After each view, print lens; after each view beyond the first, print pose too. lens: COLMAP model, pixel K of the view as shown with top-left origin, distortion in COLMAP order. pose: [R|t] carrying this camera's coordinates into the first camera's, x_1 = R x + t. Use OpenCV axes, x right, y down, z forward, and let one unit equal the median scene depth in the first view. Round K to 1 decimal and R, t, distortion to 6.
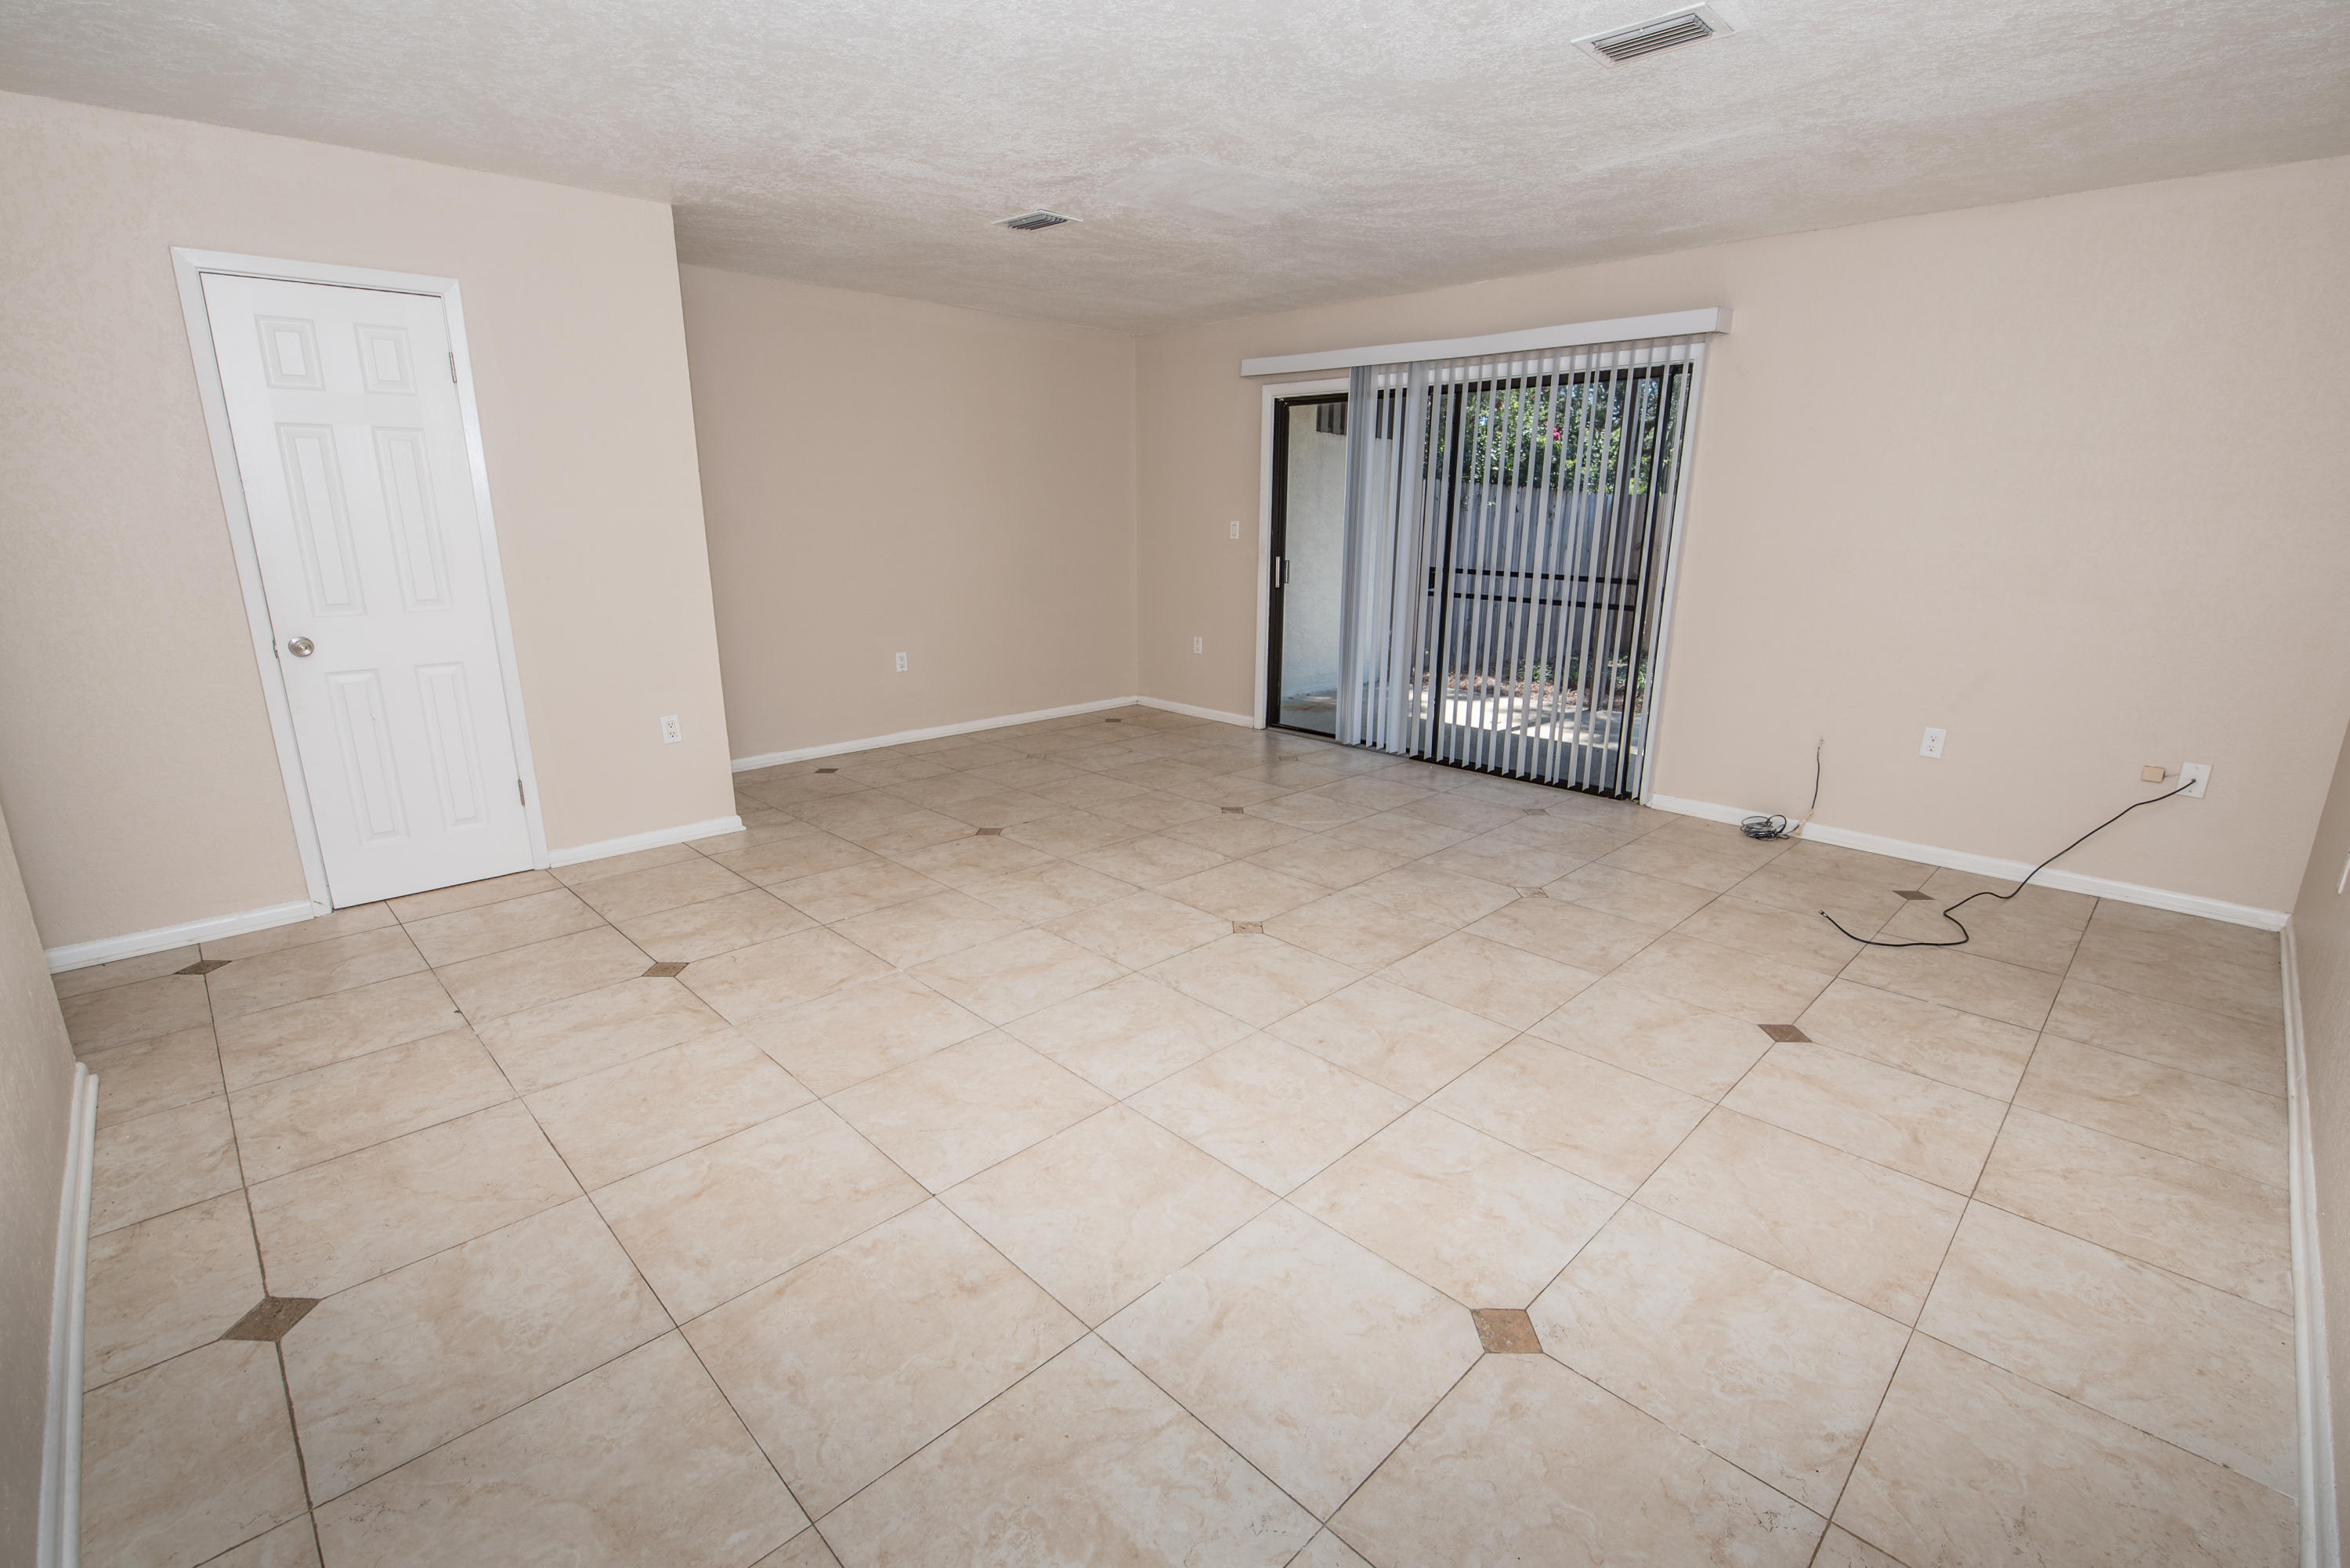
lens RADIAL K [[1044.6, 0, 1166.6], [0, 1044.6, 794.2], [0, 0, 1]] dist [-0.005409, -0.005711]
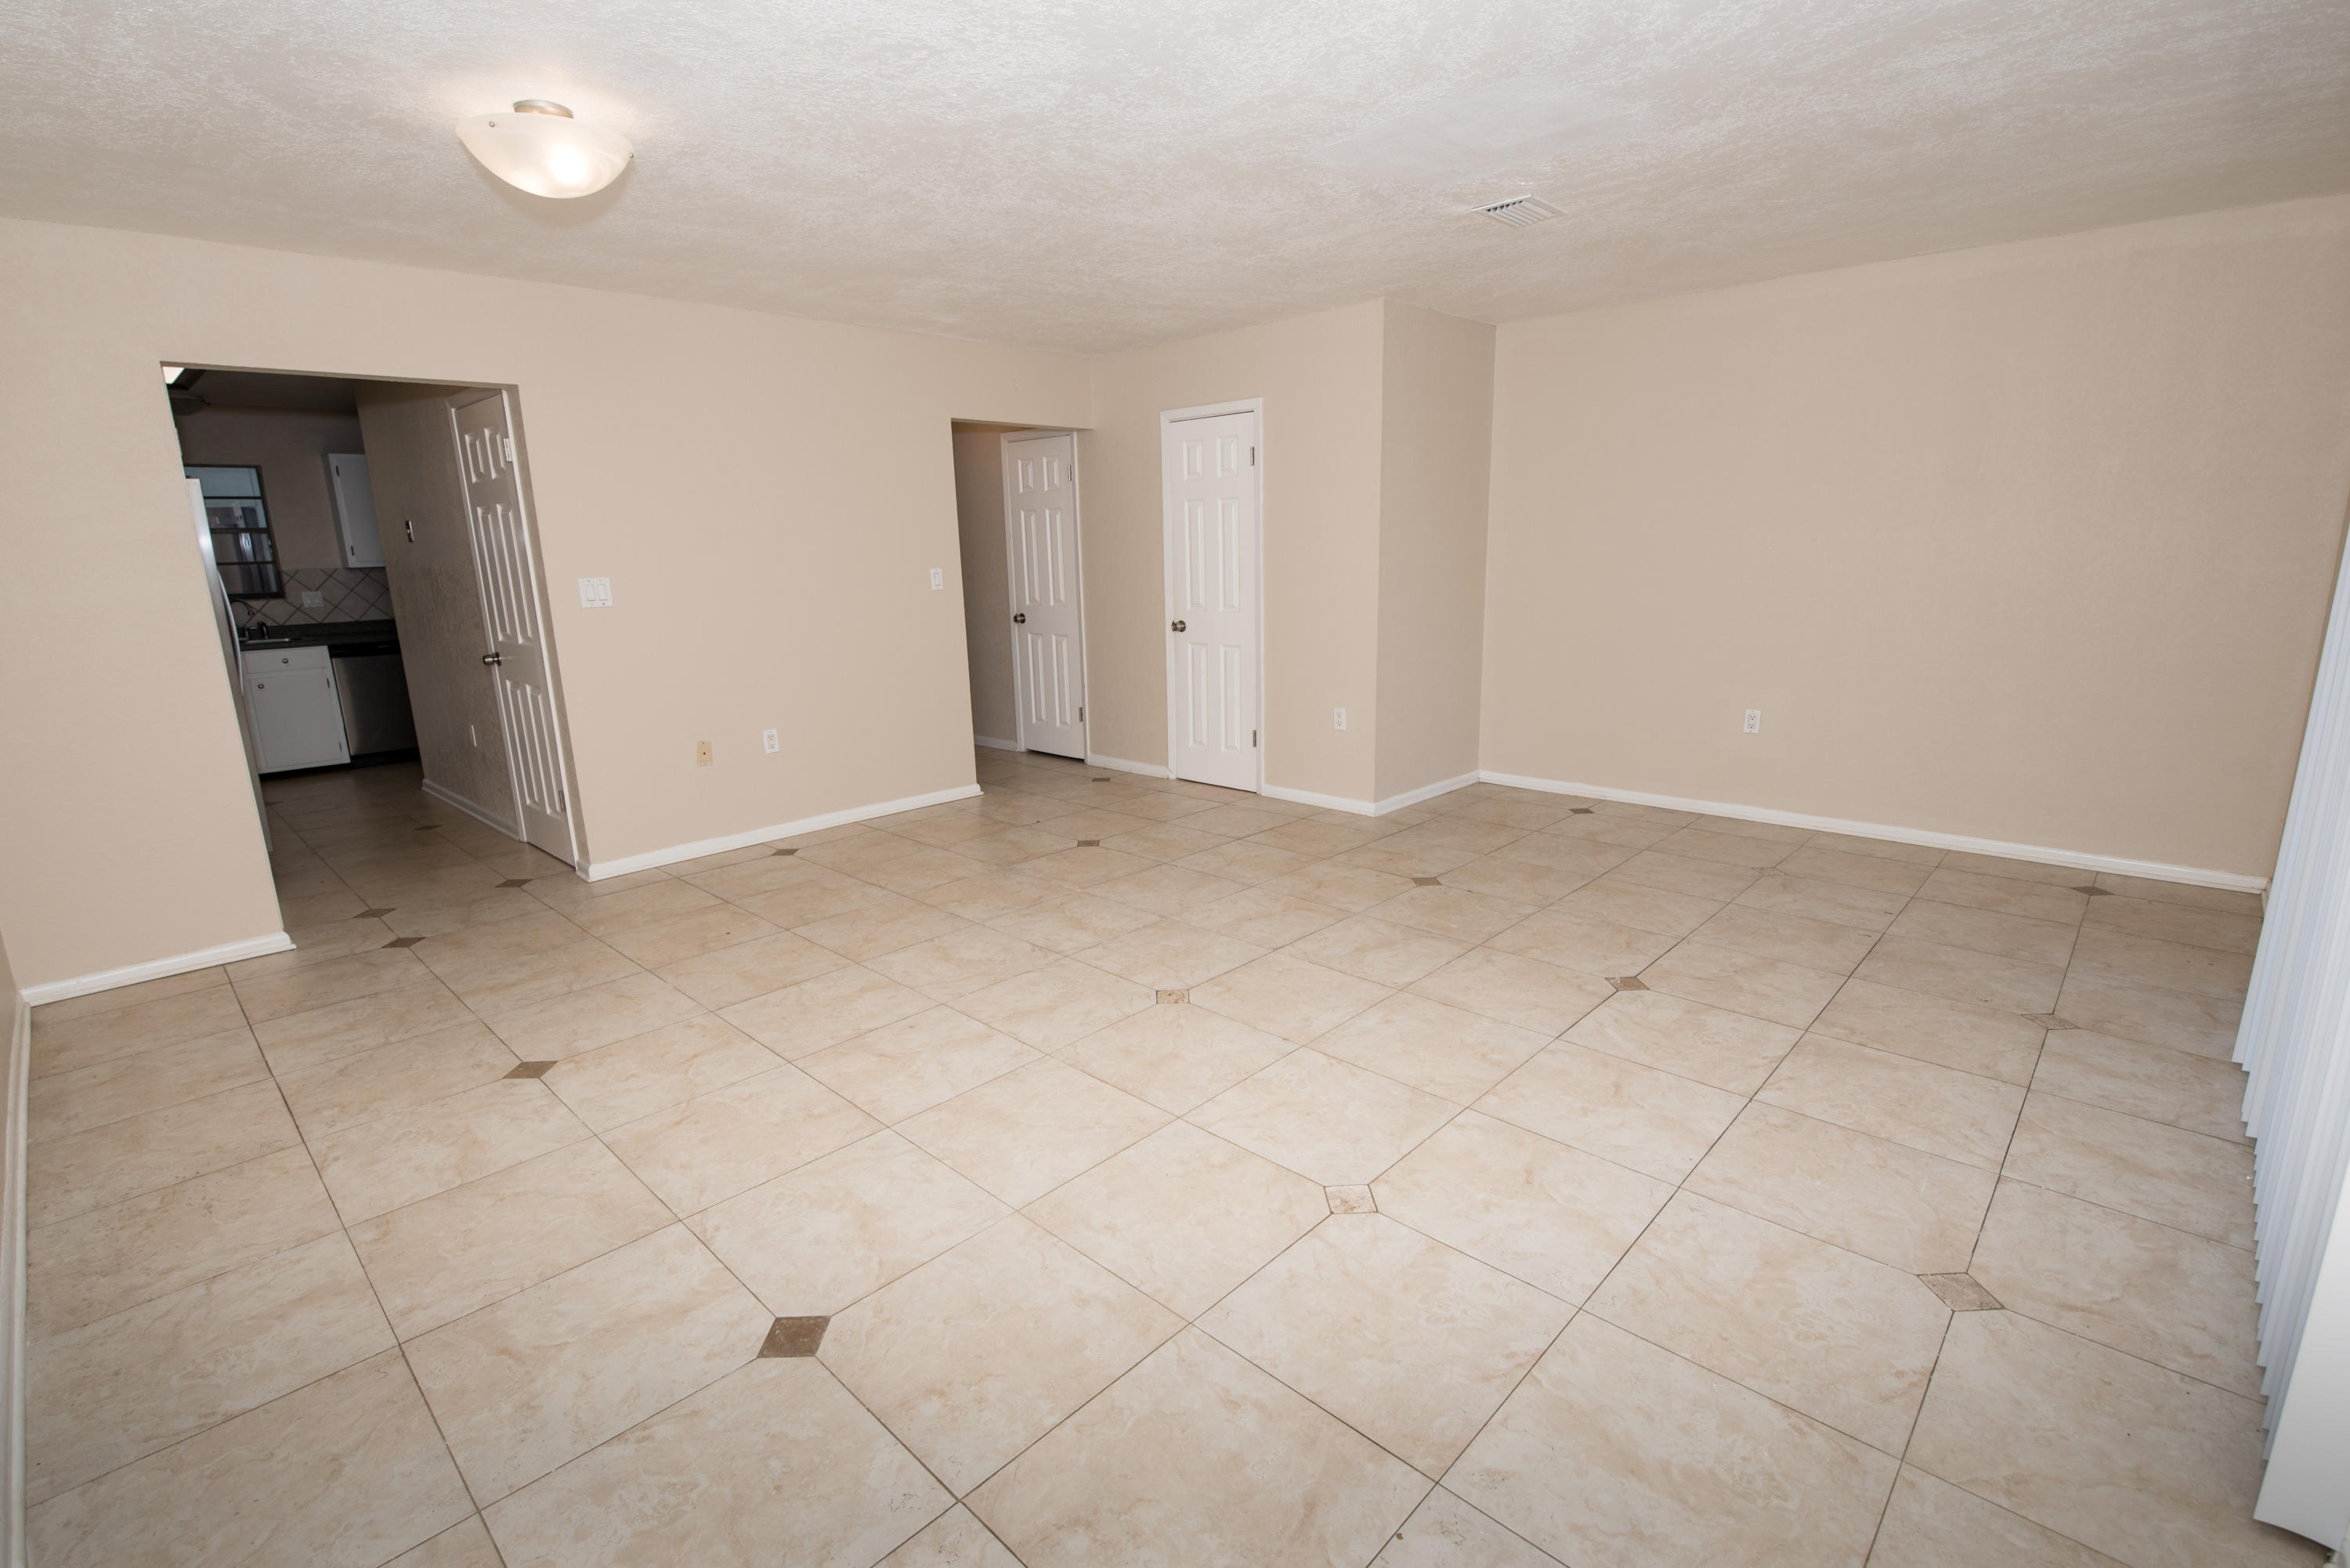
lens RADIAL K [[1044.6, 0, 1170.8], [0, 1044.6, 781.8], [0, 0, 1]] dist [-0.005409, -0.005711]
pose [[0.044714, 0.214836, -0.975626, 0.841548], [-0.241939, 0.949859, 0.198074, -0.211049], [0.969261, 0.227185, 0.094449, 0.780389]]
